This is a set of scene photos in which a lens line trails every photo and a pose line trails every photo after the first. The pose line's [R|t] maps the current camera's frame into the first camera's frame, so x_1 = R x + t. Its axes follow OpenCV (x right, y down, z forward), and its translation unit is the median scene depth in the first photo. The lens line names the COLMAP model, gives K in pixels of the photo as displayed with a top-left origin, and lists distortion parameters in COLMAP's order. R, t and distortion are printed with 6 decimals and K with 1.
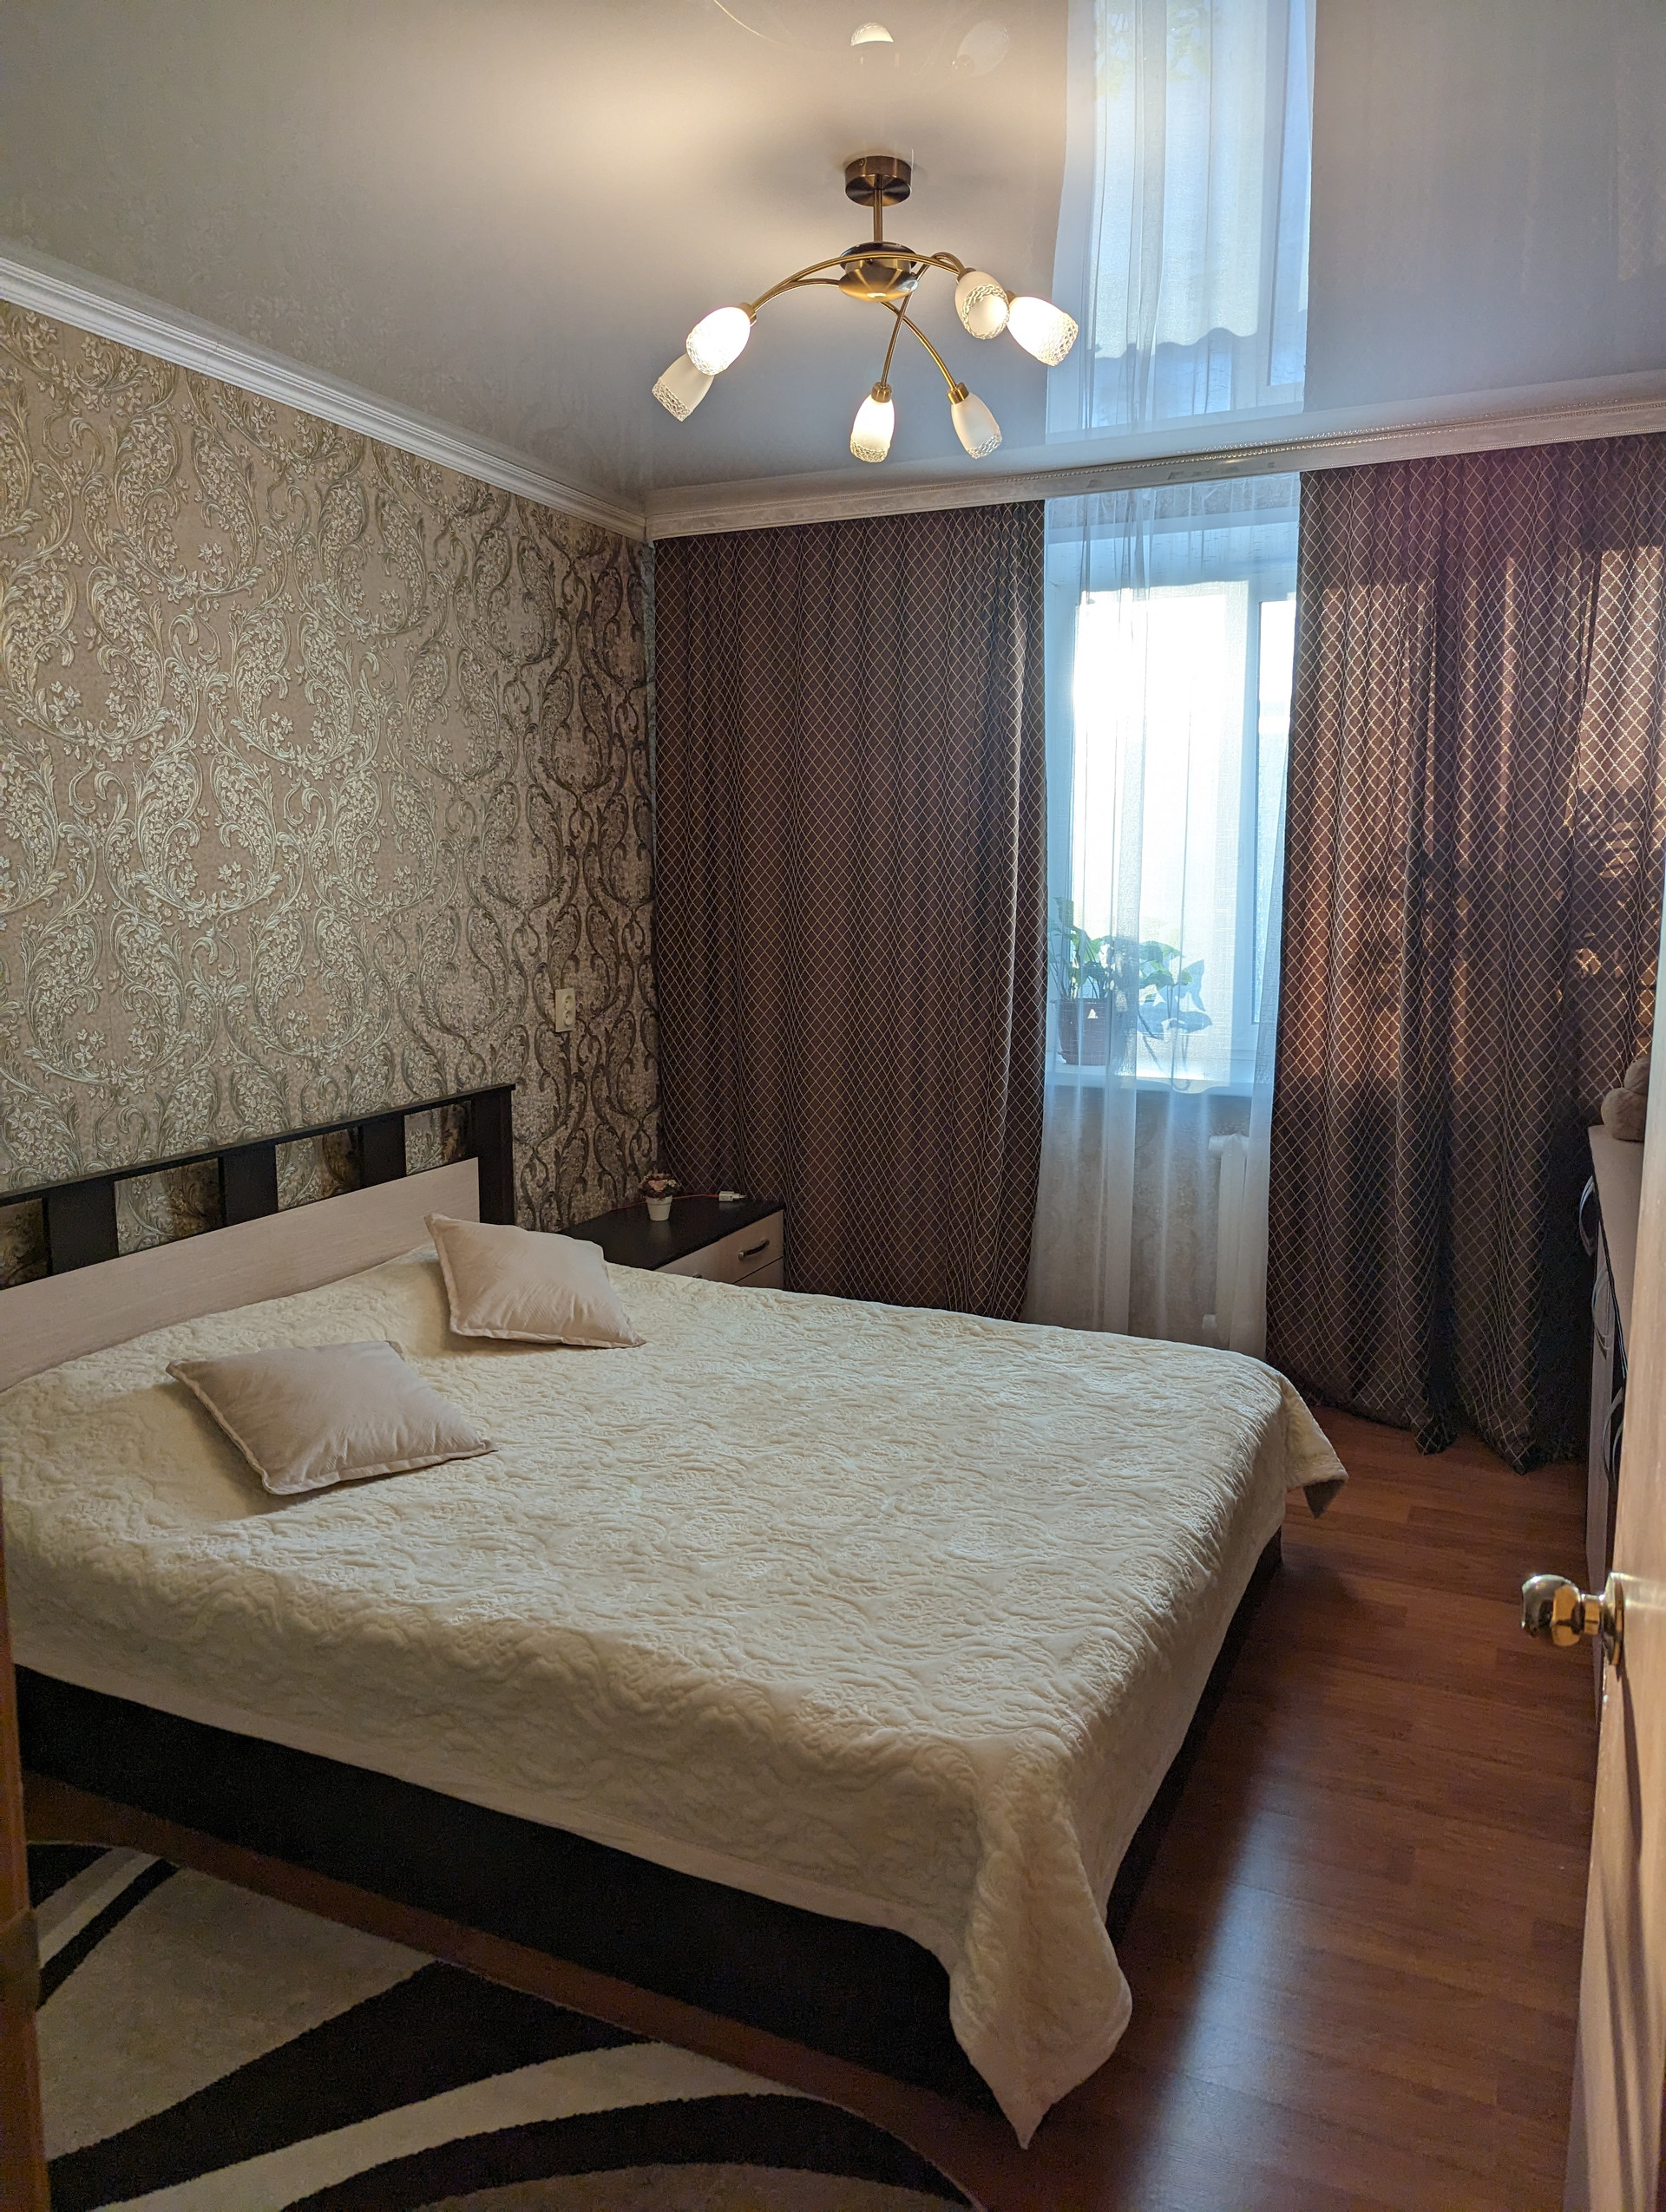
lens RADIAL K [[1555.1, 0, 922.5], [0, 1555.1, 1056.4], [0, 0, 1]] dist [0.059385, -0.044959]
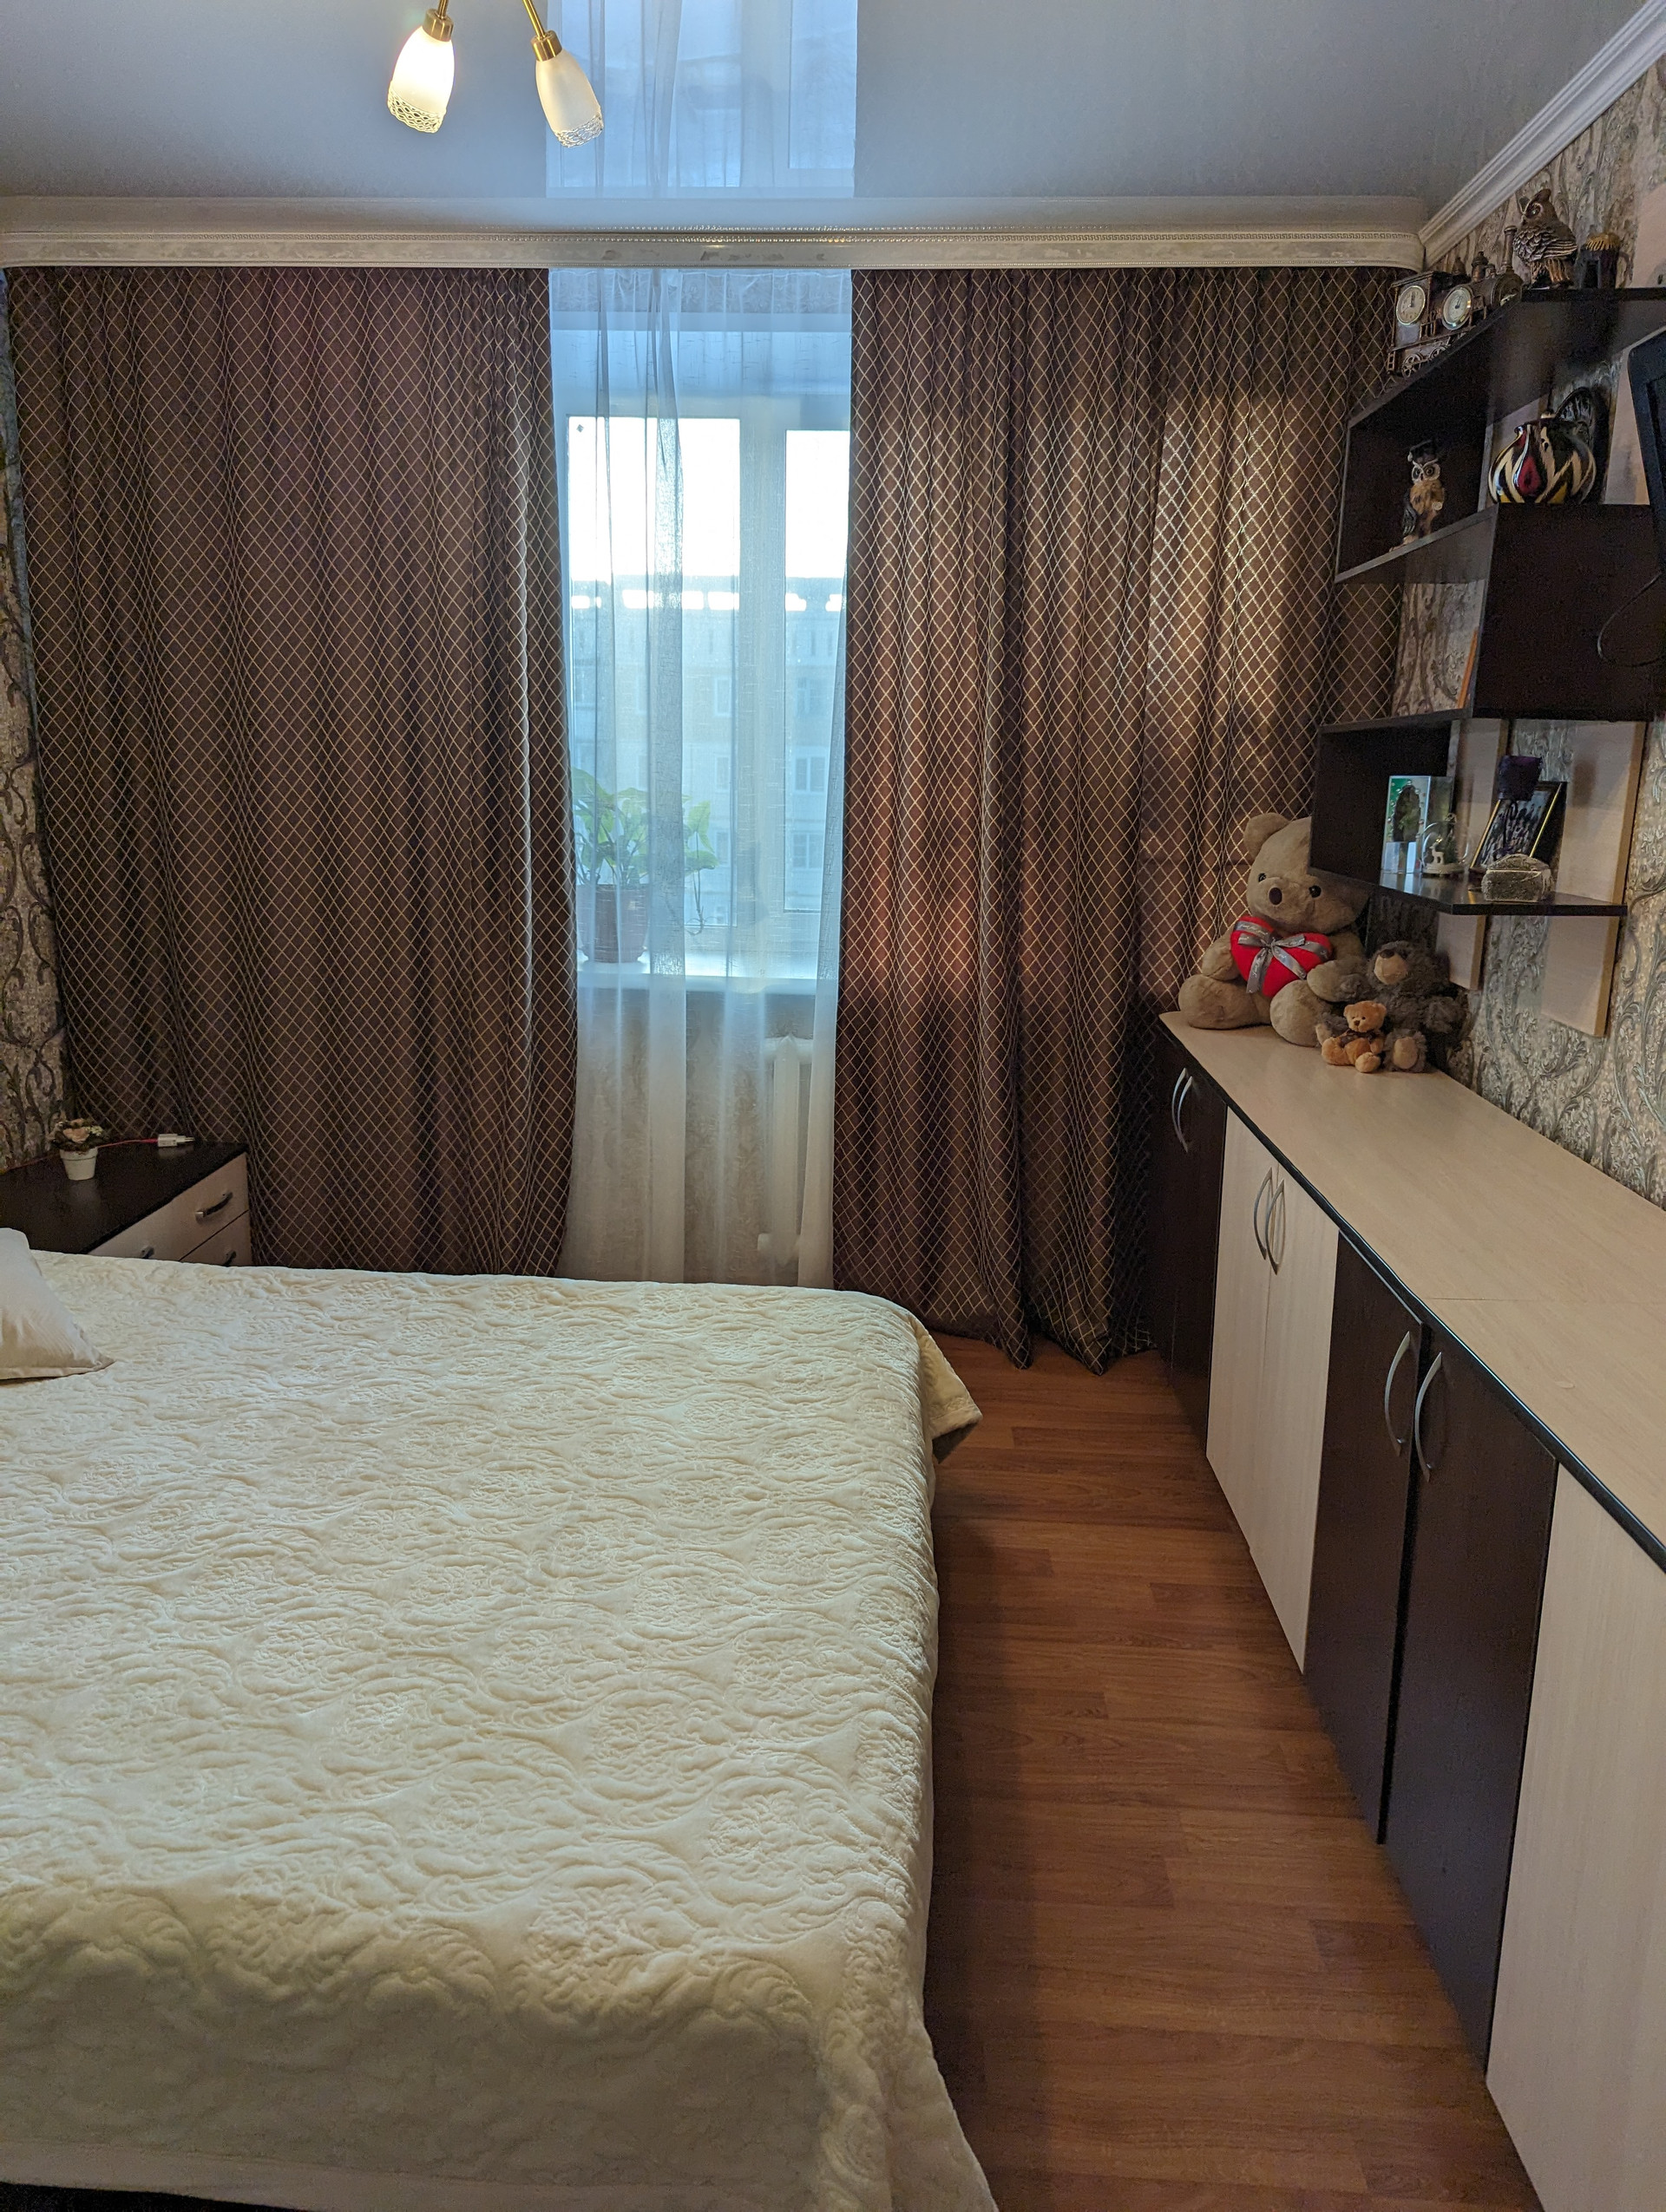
lens RADIAL K [[1555.1, 0, 844.9], [0, 1555.1, 1064.7], [0, 0, 1]] dist [0.059385, -0.044959]
pose [[0.942571, -0.049910, 0.330255, -0.080884], [0.022564, 0.996029, 0.086125, -0.012401], [-0.333242, -0.073727, 0.939954, 0.173973]]
